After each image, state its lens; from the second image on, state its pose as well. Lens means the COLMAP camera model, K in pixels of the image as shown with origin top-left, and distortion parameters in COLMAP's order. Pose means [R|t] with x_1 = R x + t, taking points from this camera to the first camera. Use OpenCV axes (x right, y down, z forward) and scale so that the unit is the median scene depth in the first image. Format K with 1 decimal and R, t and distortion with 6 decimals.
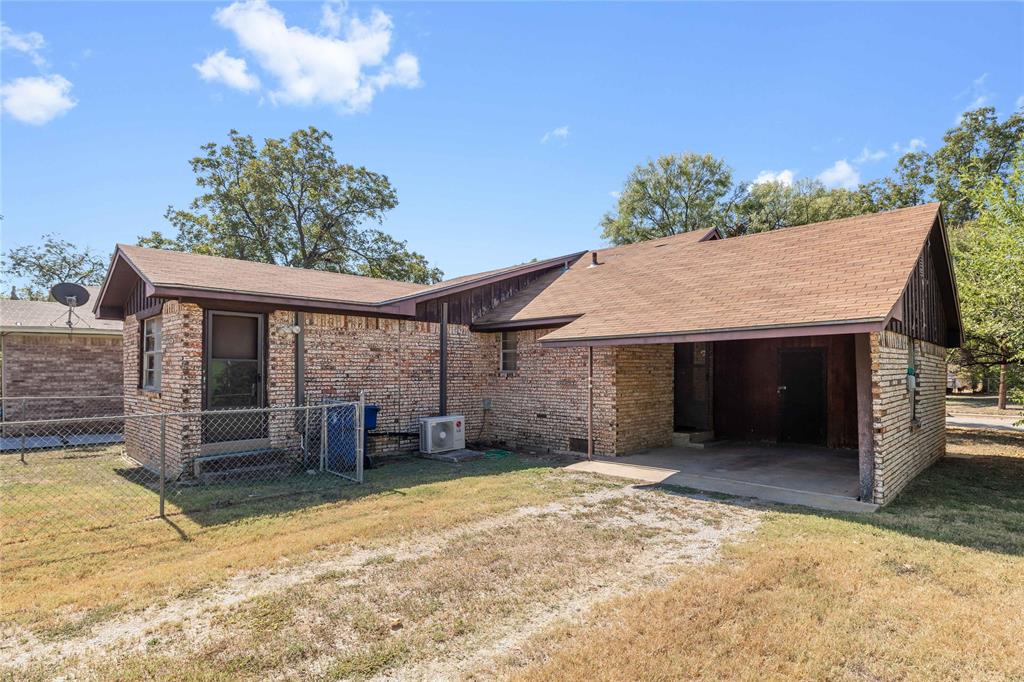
lens RADIAL K [[547.7, 0, 509.4], [0, 547.7, 368.6], [0, 0, 1]] dist [0.004638, 0.000538]
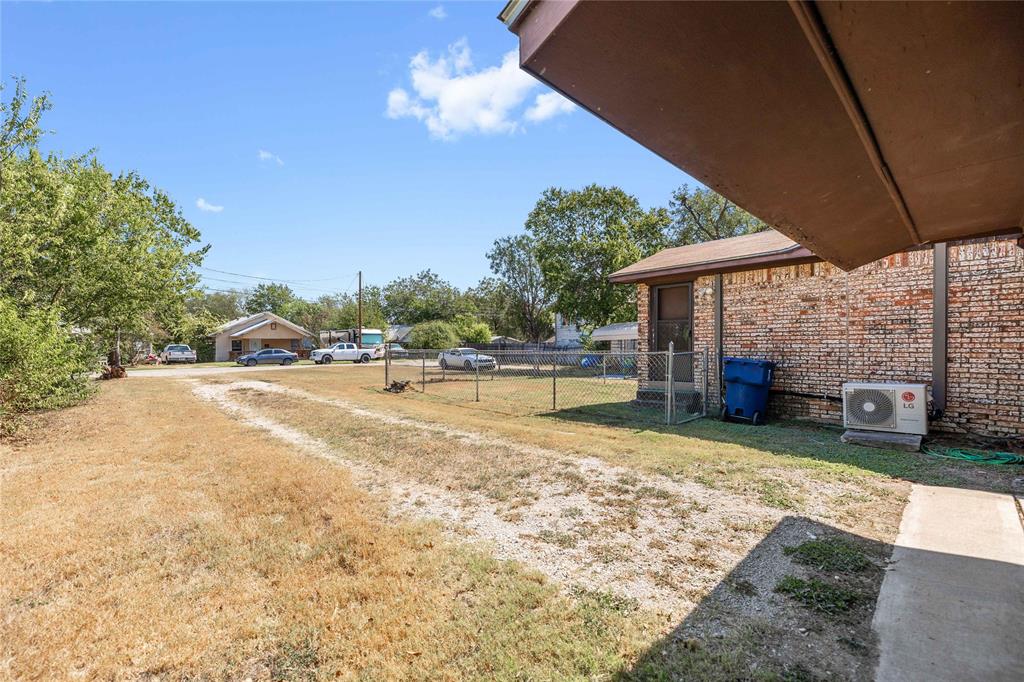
lens RADIAL K [[443.3, 0, 508.6], [0, 443.3, 347.4], [0, 0, 1]] dist [0.004215, 0.000206]
pose [[-0.044250, 0.002239, -0.999018, 0.539798], [0.008349, 0.999963, 0.001872, 0.040391], [0.998986, -0.008258, -0.044267, 0.601718]]
